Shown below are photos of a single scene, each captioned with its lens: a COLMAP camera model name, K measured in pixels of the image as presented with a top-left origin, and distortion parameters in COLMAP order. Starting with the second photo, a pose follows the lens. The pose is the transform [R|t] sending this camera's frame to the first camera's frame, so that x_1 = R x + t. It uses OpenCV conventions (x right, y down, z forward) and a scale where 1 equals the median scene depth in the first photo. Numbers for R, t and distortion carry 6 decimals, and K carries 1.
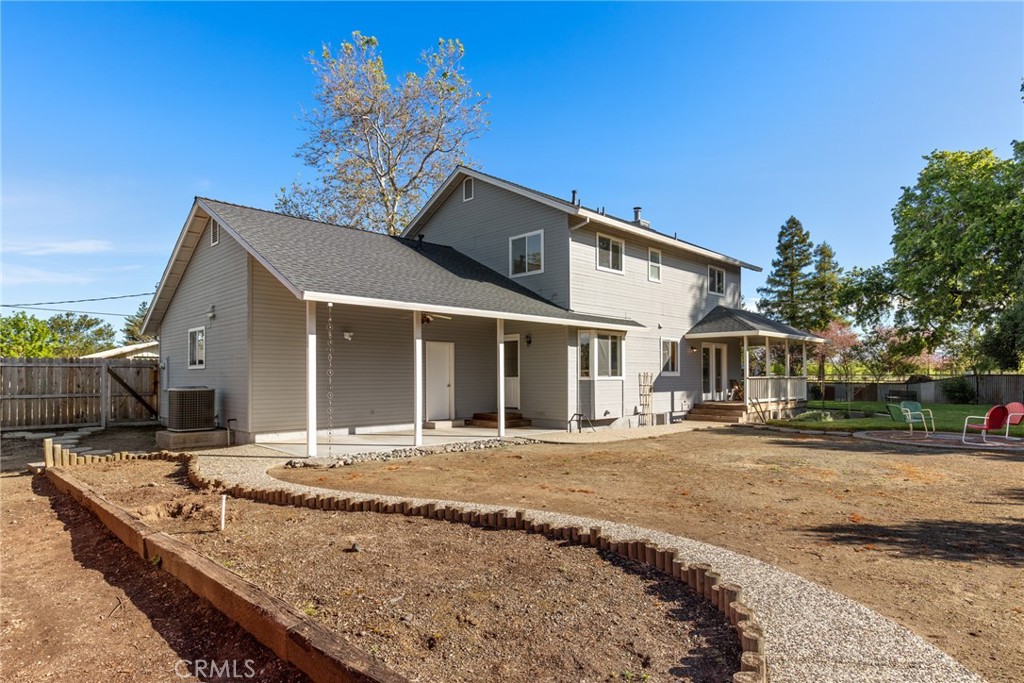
lens RADIAL K [[568.6, 0, 512.0], [0, 568.6, 341.5], [0, 0, 1]] dist [0.002322, 0.000508]
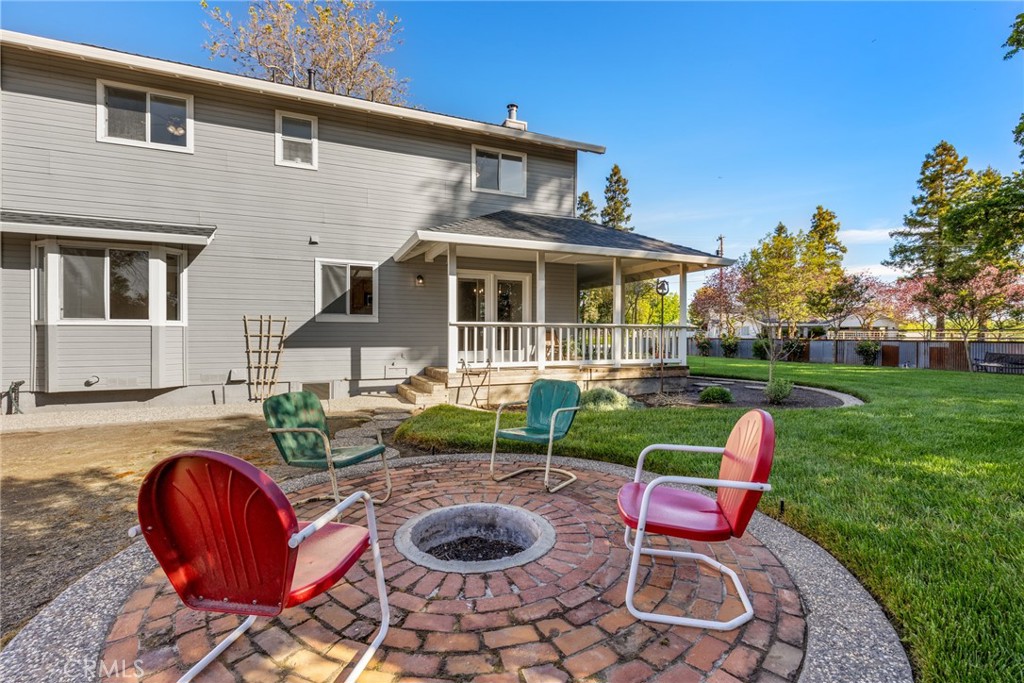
lens RADIAL K [[454.0, 0, 511.7], [0, 454.0, 325.9], [0, 0, 1]] dist [-0.002599, -0.000399]
pose [[0.929319, -0.000733, -0.369277, 0.613373], [0.016519, 0.999080, 0.039587, 0.047258], [0.368908, -0.042889, 0.928476, 0.593015]]
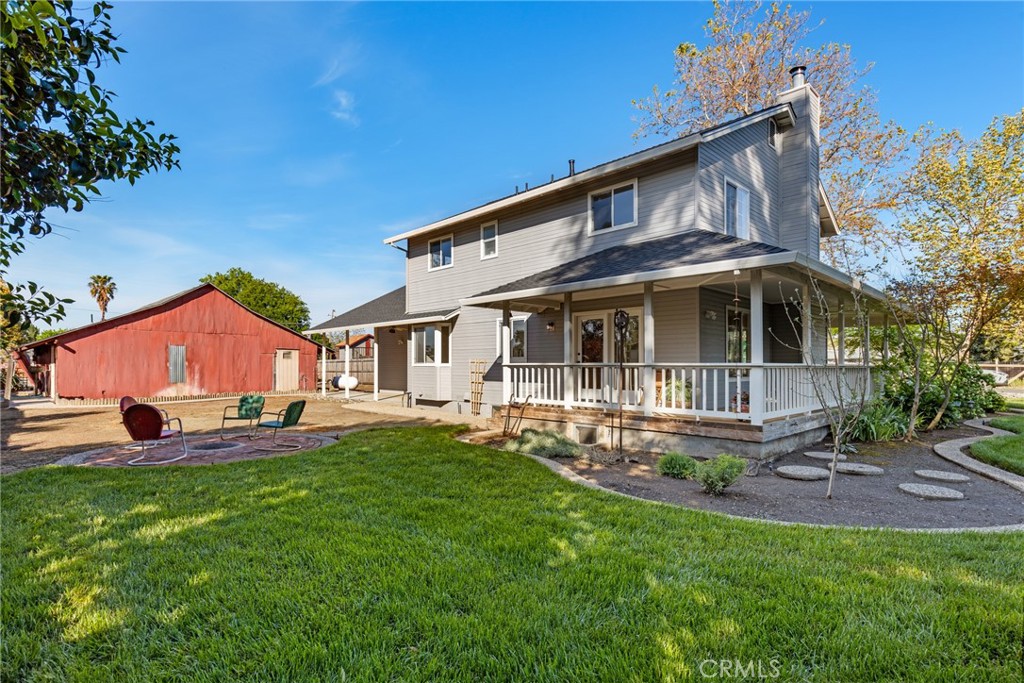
lens RADIAL K [[520.9, 0, 511.6], [0, 520.9, 369.7], [0, 0, 1]] dist [-0.000823, -0.000279]
pose [[-0.035561, 0.000476, -0.999367, 1.021473], [0.038594, 0.999255, -0.000897, 0.068547], [0.998622, -0.038601, -0.035553, 1.006583]]
